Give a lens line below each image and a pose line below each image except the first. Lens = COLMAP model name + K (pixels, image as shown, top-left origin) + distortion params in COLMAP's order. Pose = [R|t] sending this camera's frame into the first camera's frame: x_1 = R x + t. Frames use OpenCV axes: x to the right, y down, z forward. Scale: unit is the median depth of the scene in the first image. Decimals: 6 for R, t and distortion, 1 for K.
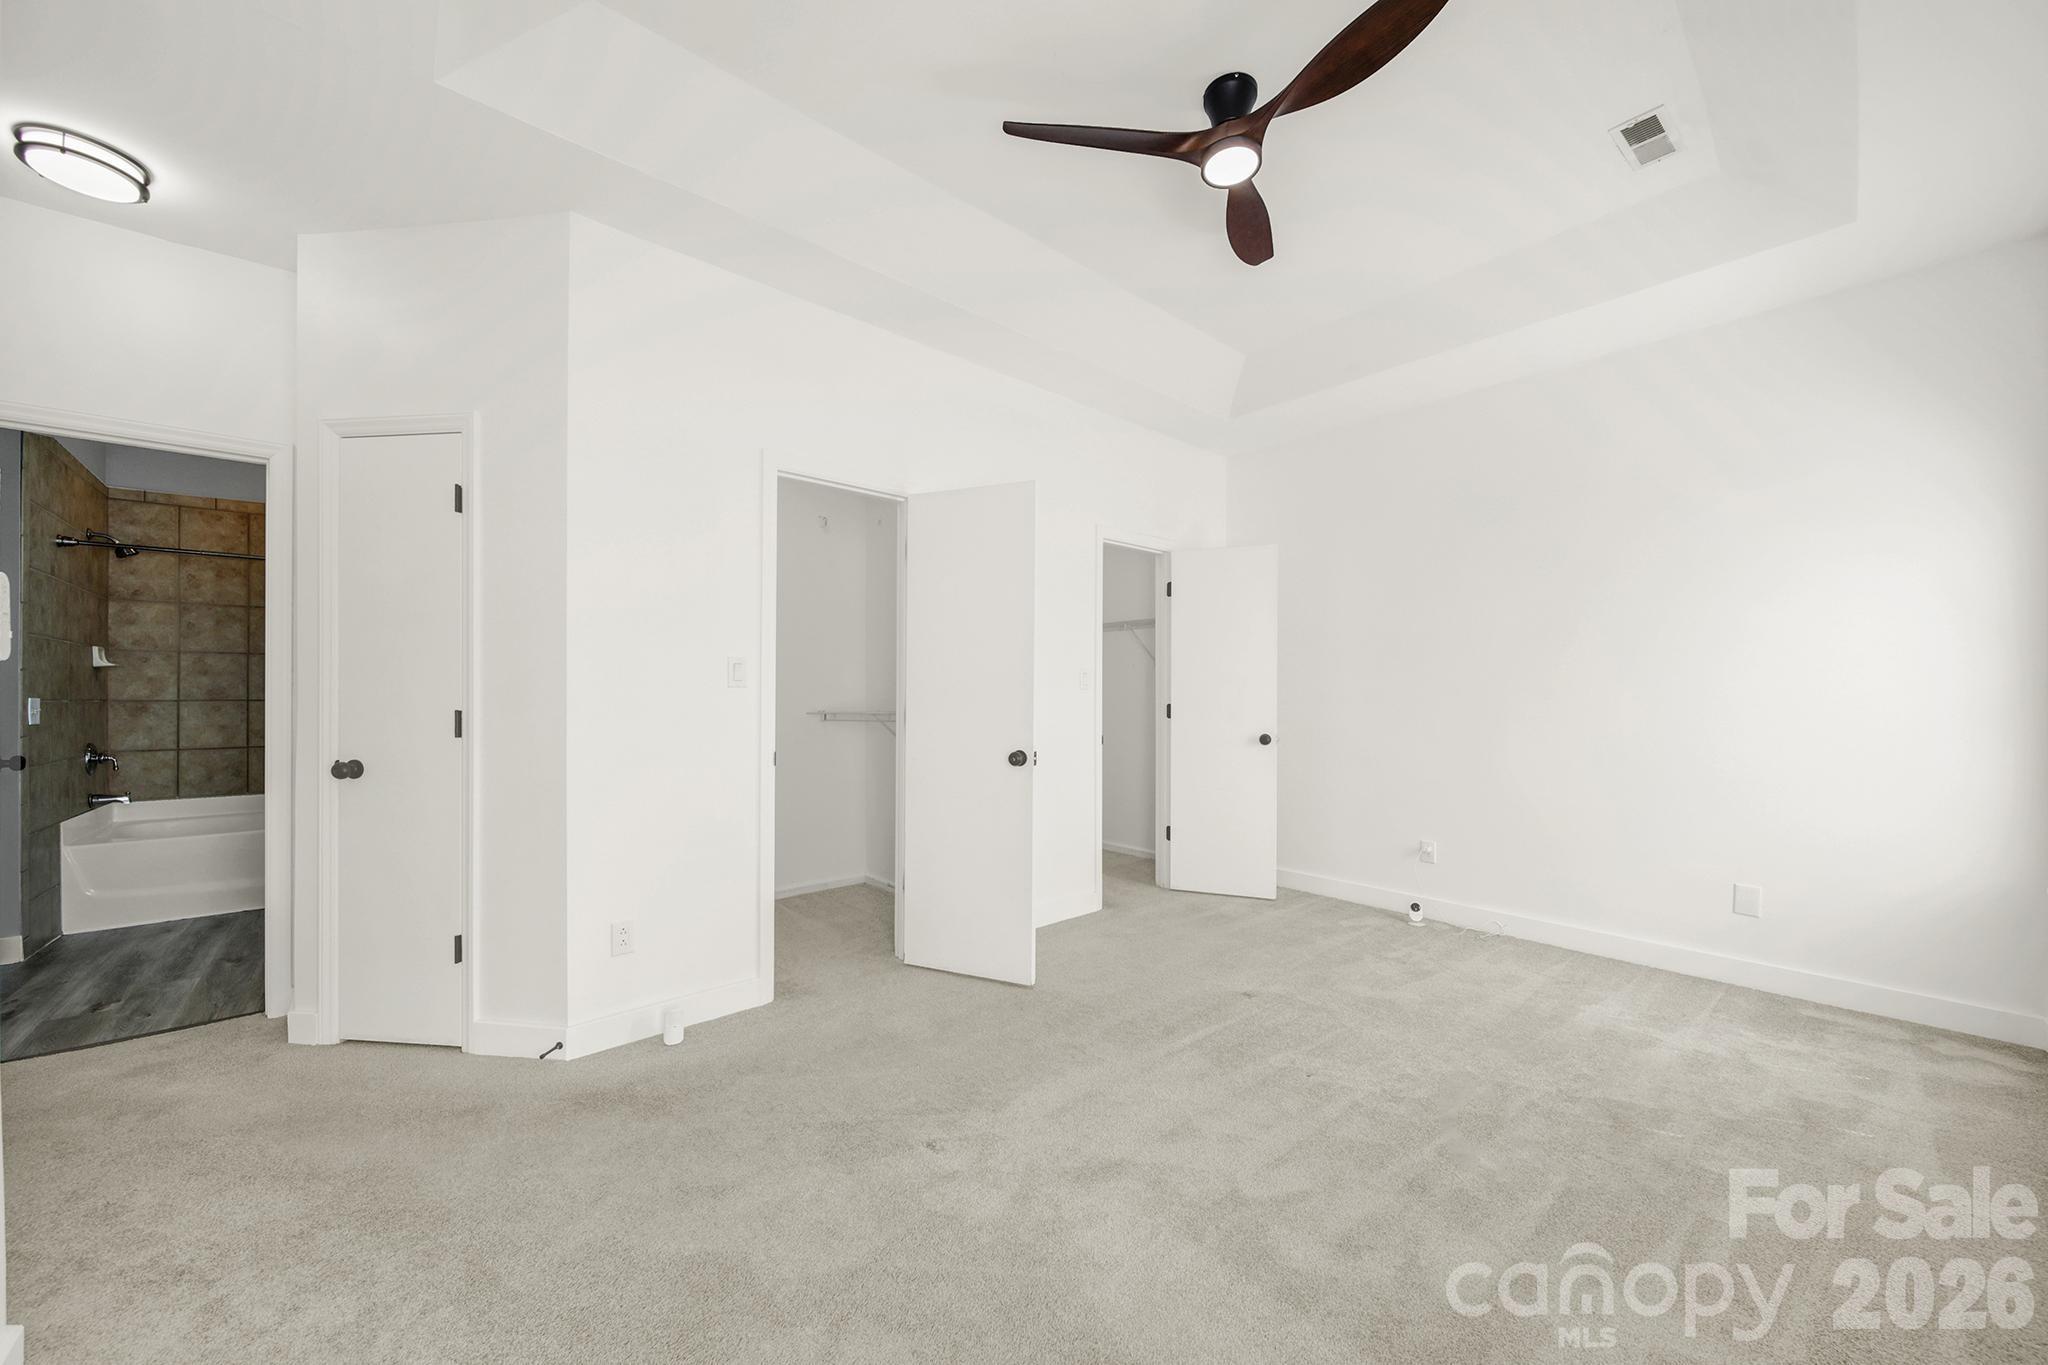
lens RADIAL K [[740.9, 0, 1023.1], [0, 740.9, 689.7], [0, 0, 1]] dist [0.001143, -0.000218]
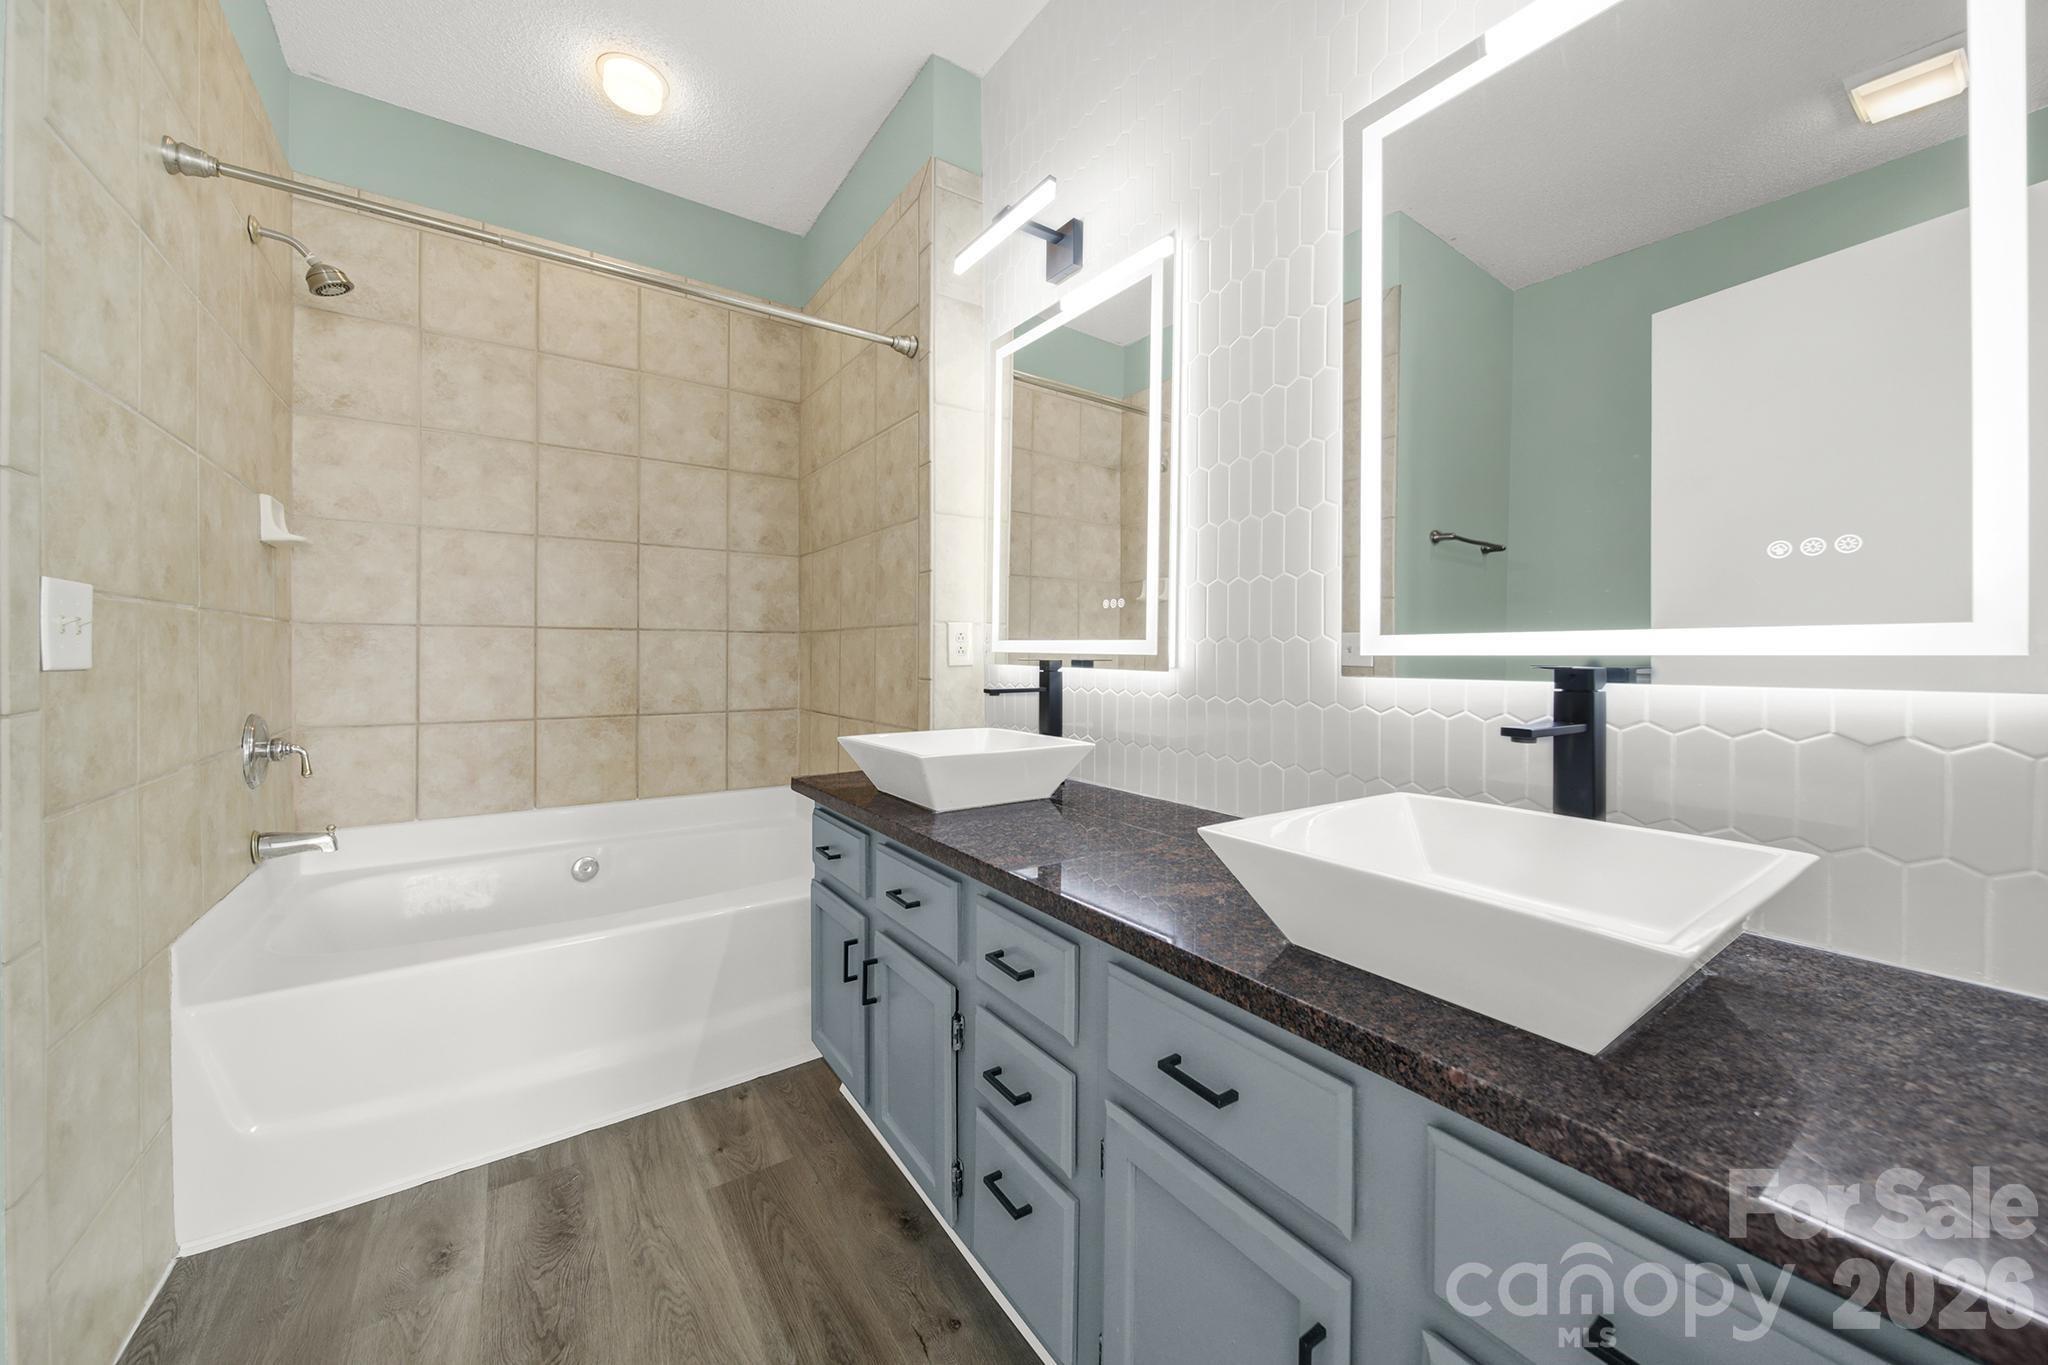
lens RADIAL K [[740.9, 0, 1036.7], [0, 740.9, 652.4], [0, 0, 1]] dist [0.001143, -0.000218]
pose [[0.994689, 0.008890, -0.102540, -0.687732], [-0.008080, 0.999933, 0.008311, 0.025920], [0.102607, -0.007438, 0.994694, 0.558342]]
